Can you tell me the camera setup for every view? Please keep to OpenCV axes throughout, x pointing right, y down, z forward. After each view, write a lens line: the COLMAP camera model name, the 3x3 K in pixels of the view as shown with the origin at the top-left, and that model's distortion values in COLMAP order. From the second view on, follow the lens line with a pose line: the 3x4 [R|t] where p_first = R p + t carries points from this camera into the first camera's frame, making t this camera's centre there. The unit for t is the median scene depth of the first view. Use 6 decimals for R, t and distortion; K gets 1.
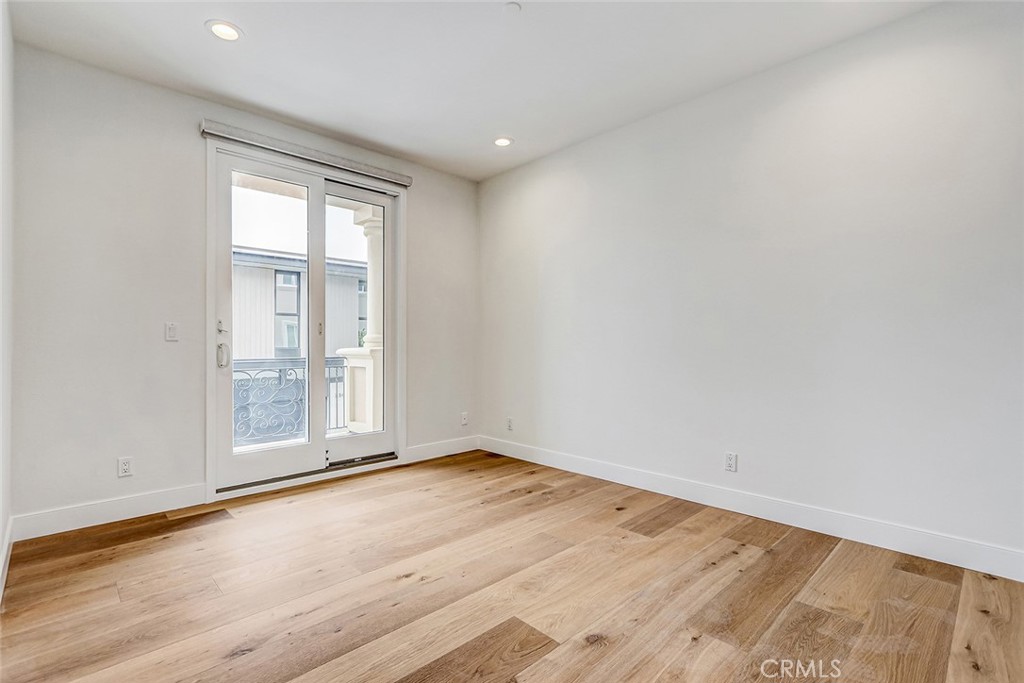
lens RADIAL K [[469.4, 0, 512.2], [0, 469.4, 342.4], [0, 0, 1]] dist [0.000430, -0.001847]
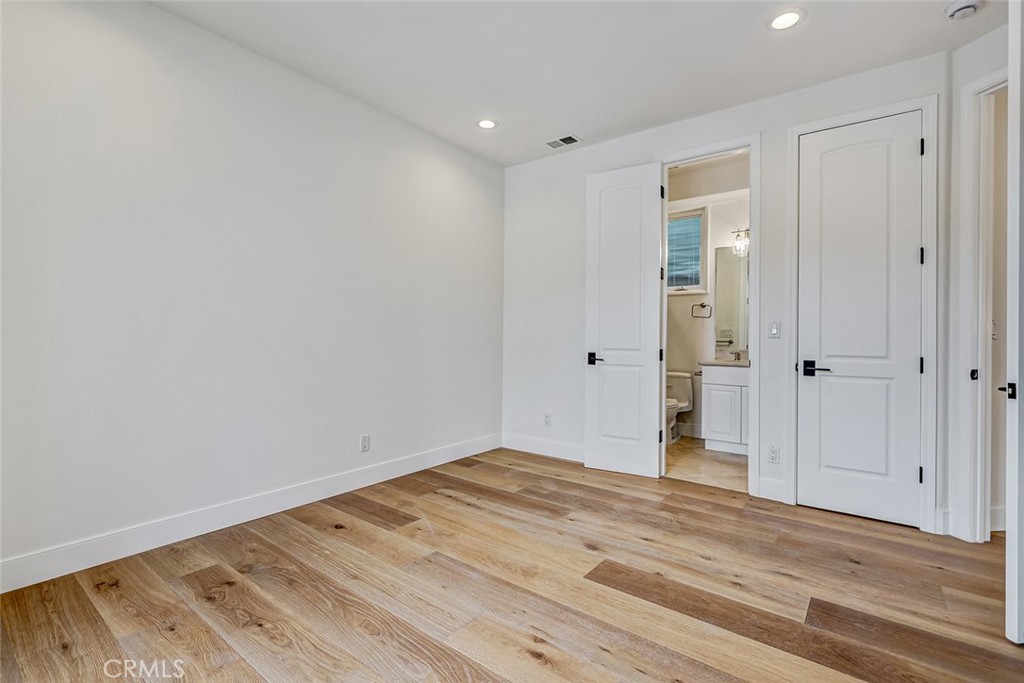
lens RADIAL K [[469.4, 0, 514.0], [0, 469.4, 336.8], [0, 0, 1]] dist [0.000430, -0.001847]
pose [[-0.133404, -0.001371, 0.991061, -0.724319], [-0.001934, 0.999997, 0.001123, 0.010913], [-0.991060, -0.001767, -0.133406, 0.888436]]
